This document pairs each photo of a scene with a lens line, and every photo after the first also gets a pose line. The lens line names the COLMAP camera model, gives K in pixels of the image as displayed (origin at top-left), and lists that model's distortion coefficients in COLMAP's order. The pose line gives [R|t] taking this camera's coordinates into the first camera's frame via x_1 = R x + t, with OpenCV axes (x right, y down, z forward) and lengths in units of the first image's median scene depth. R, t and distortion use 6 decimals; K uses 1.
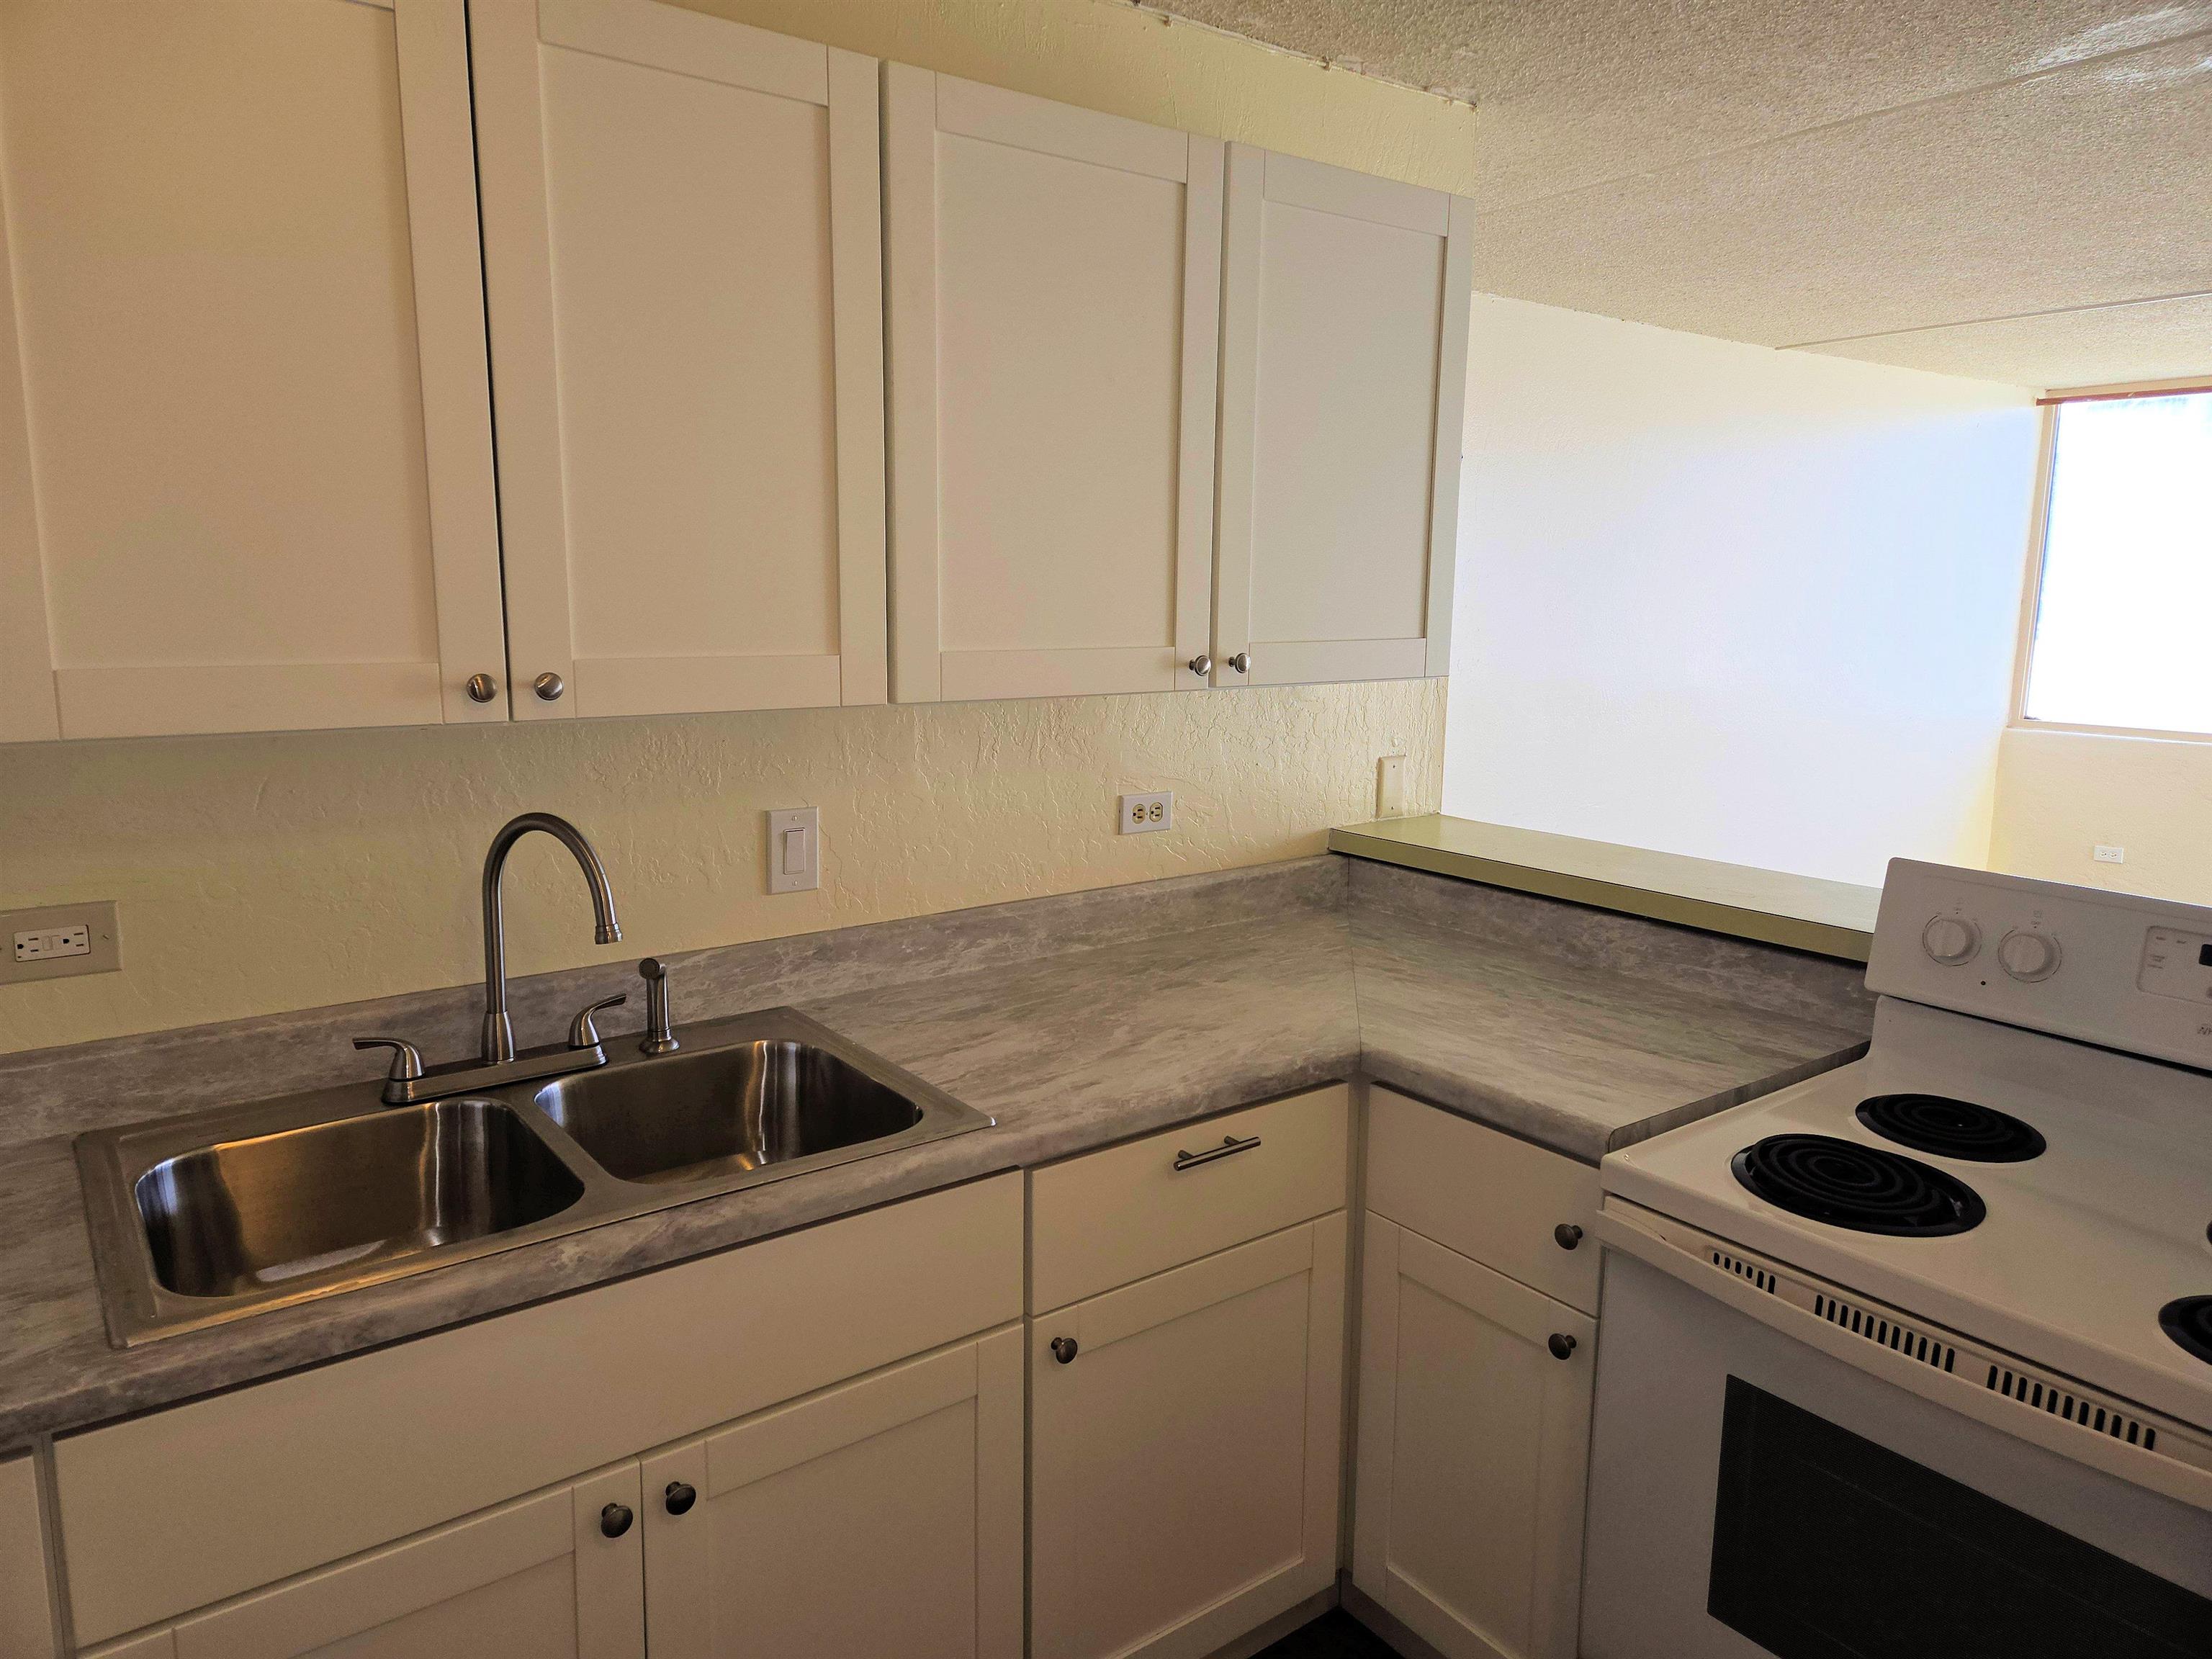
lens RADIAL K [[1477.8, 0, 1104.3], [0, 1477.8, 830.8], [0, 0, 1]] dist [0.079167, -0.001250]
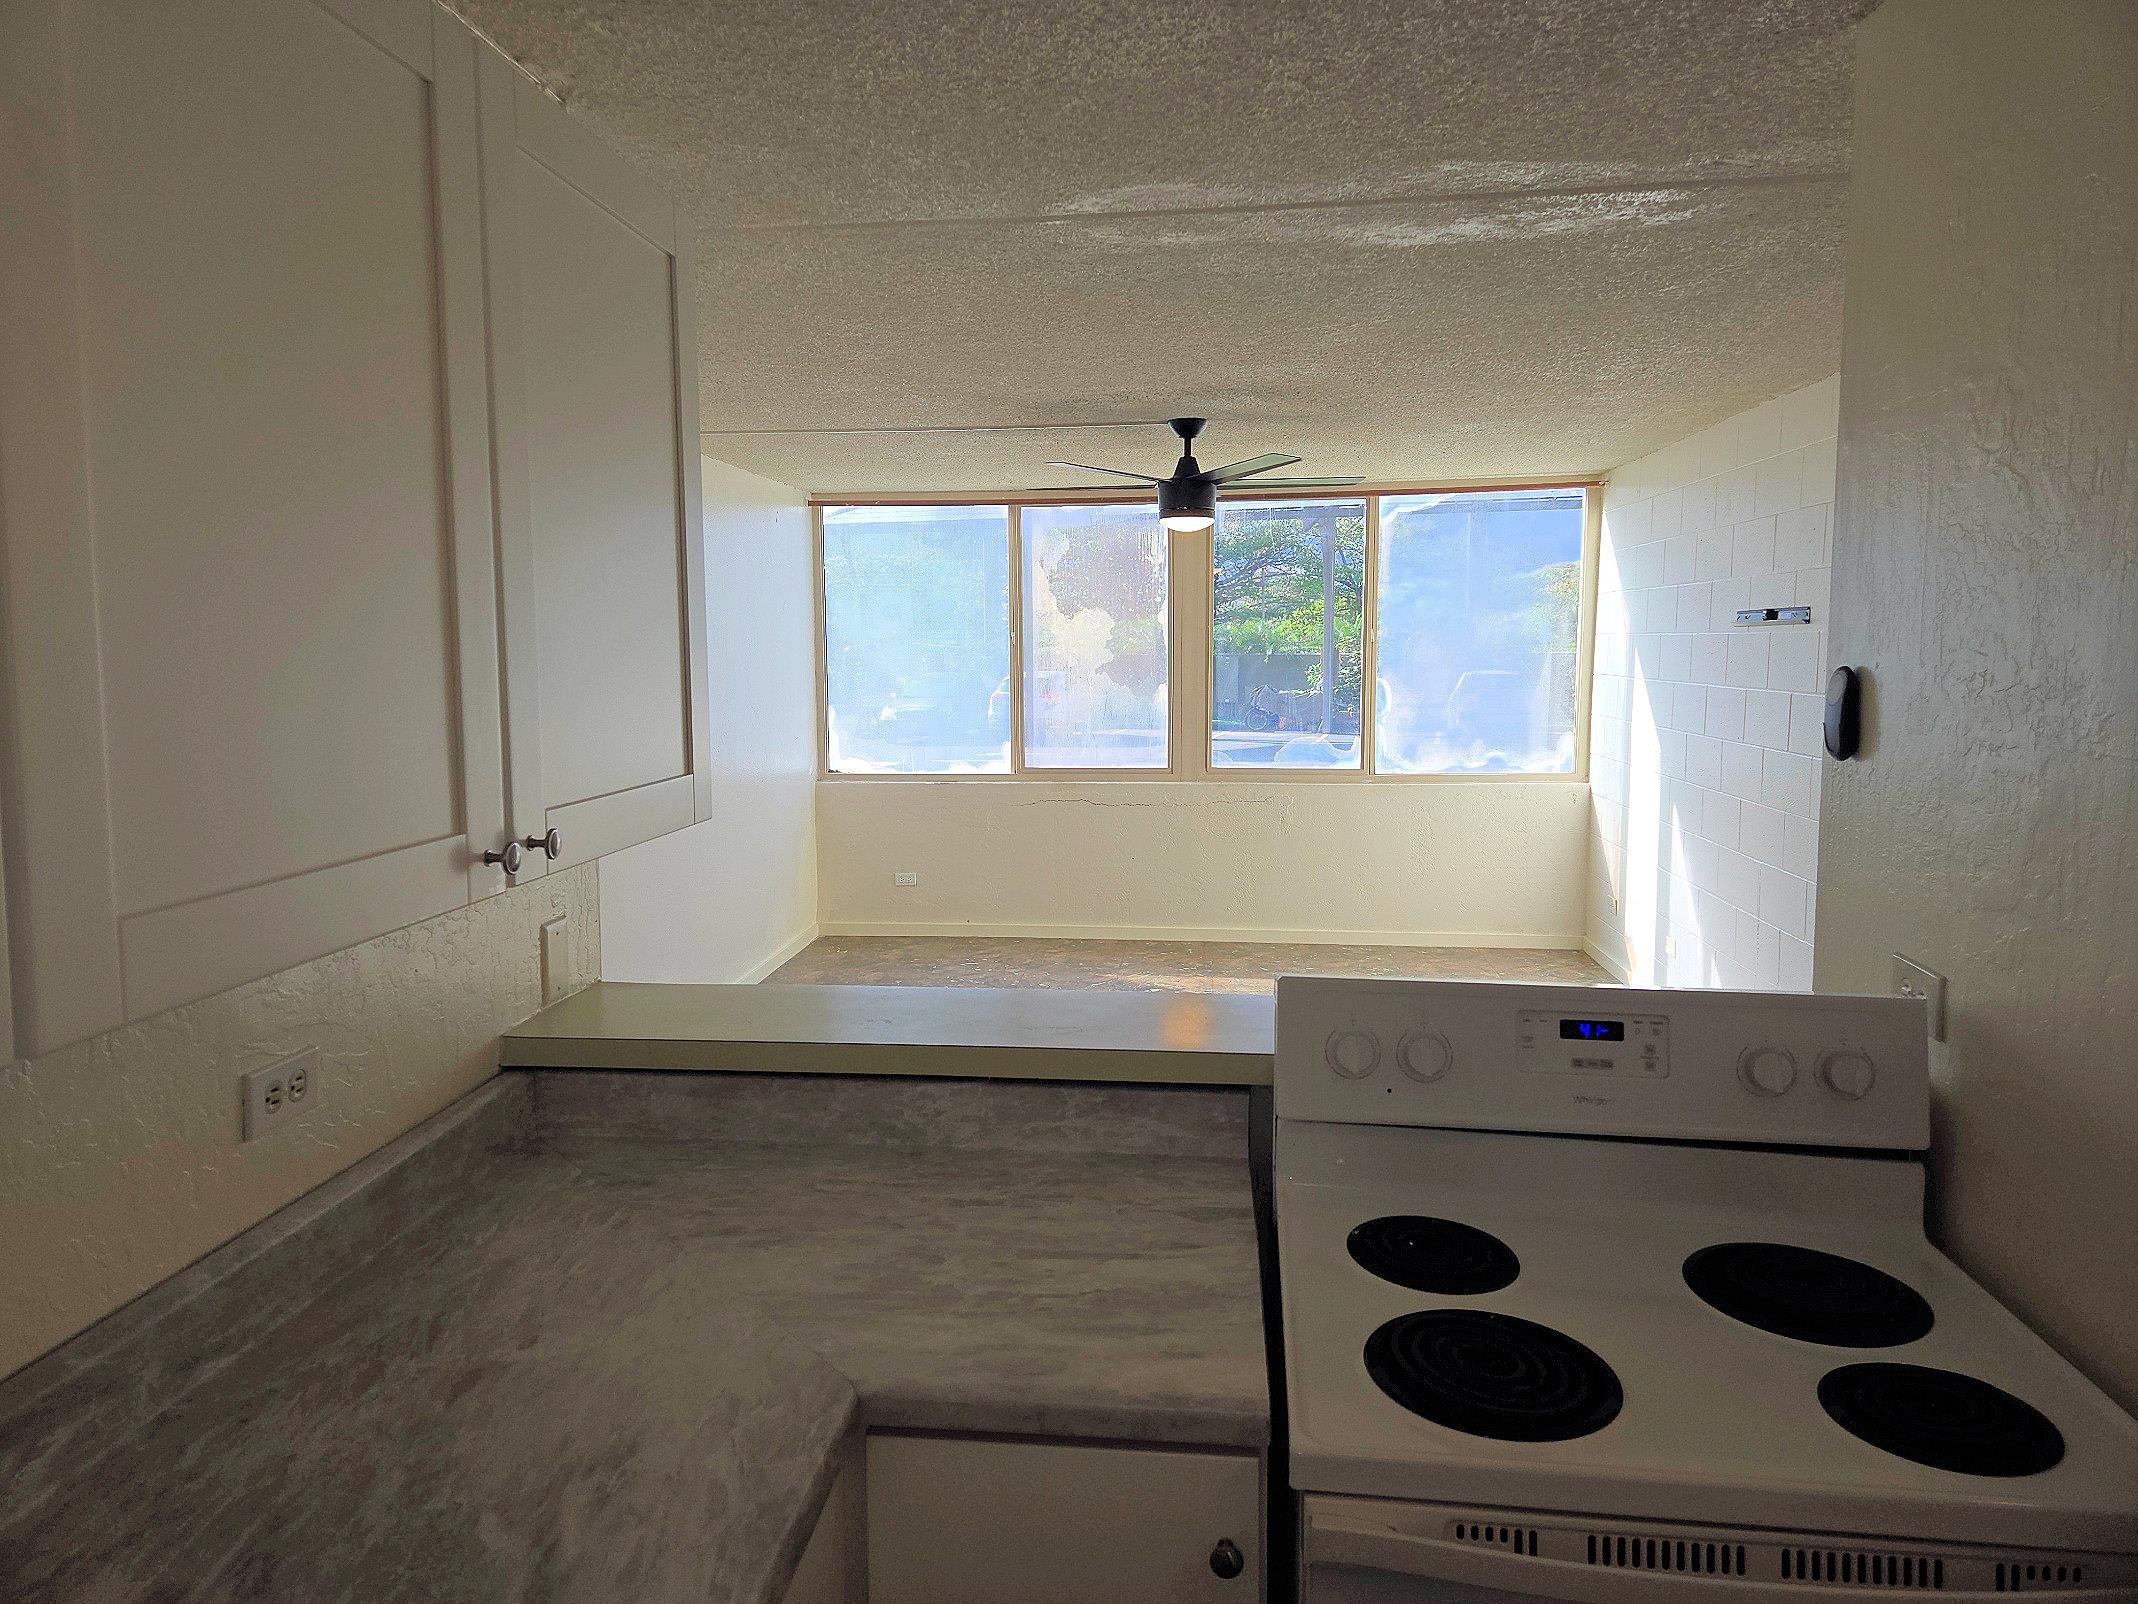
lens RADIAL K [[1429.7, 0, 1070.3], [0, 1429.7, 775.5], [0, 0, 1]] dist [0.080500, -0.057214]
pose [[0.679742, -0.081998, 0.728854, -0.191111], [0.134302, 0.990845, -0.013780, -0.095765], [-0.721051, 0.107253, 0.684531, 0.376706]]
